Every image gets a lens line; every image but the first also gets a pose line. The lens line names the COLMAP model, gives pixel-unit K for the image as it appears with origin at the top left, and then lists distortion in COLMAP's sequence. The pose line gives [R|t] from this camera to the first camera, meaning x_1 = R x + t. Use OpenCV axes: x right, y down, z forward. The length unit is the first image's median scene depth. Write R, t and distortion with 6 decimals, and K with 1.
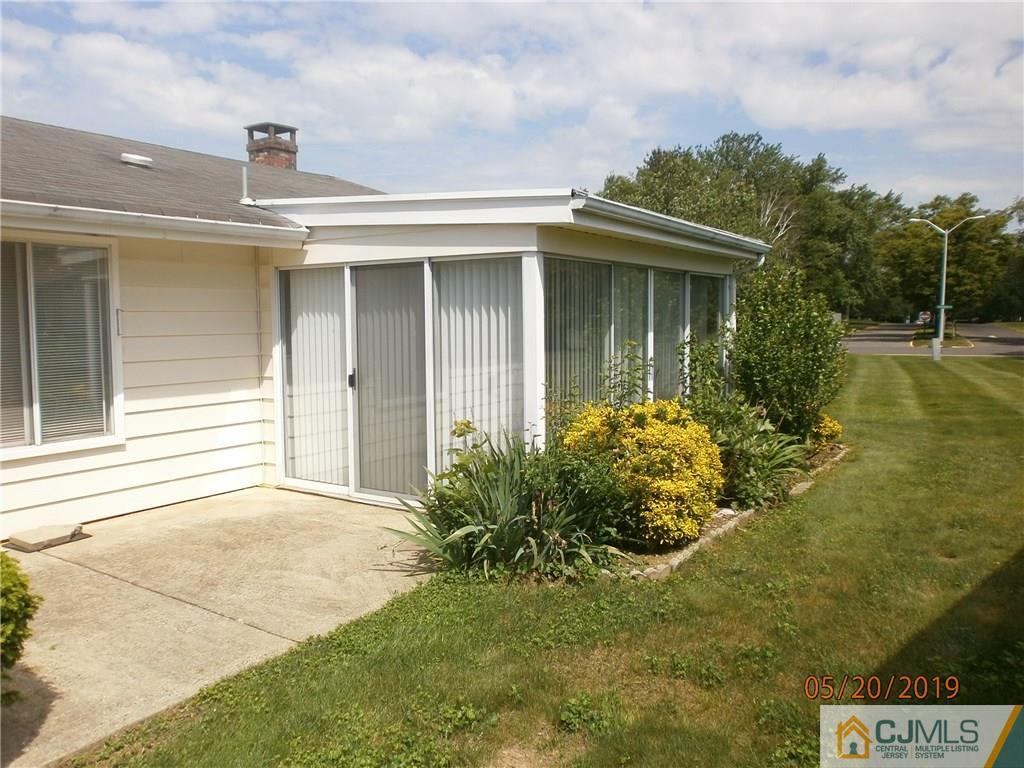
lens RADIAL K [[803.4, 0, 497.1], [0, 803.4, 384.8], [0, 0, 1]] dist [-0.065997, 0.000115]
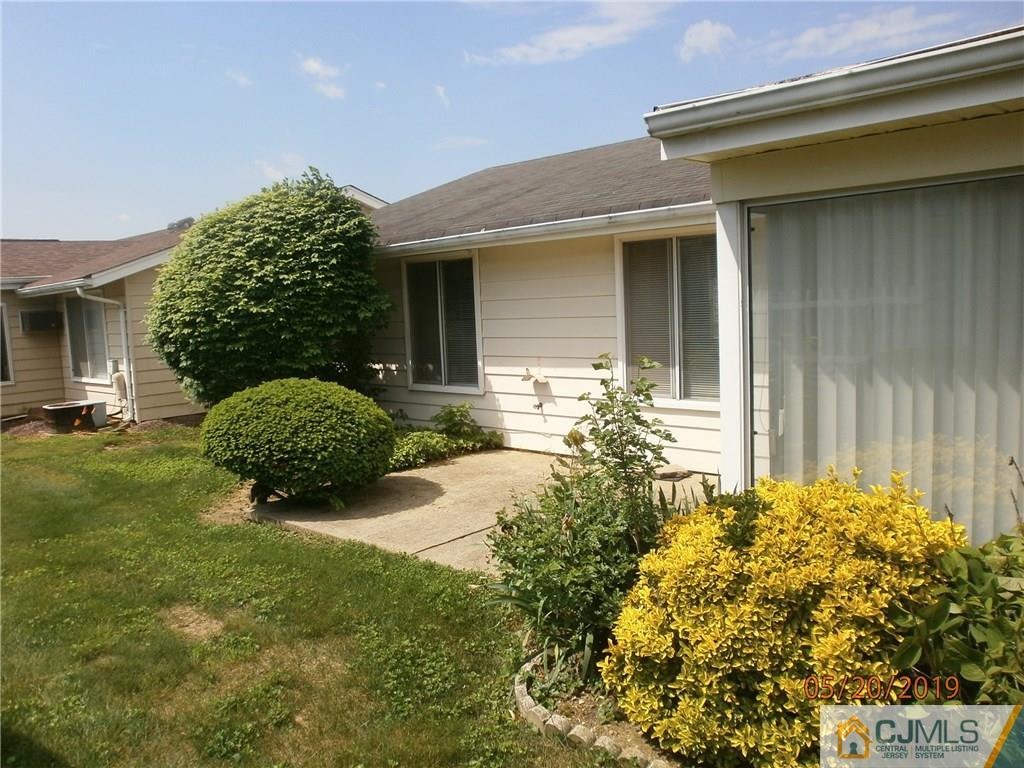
lens RADIAL K [[803.4, 0, 497.1], [0, 803.4, 384.8], [0, 0, 1]] dist [-0.065997, 0.000115]
pose [[-0.178784, 0.117339, -0.976866, 0.968351], [-0.040158, 0.991165, 0.126406, -0.132944], [0.983069, 0.061829, -0.172492, 1.289800]]
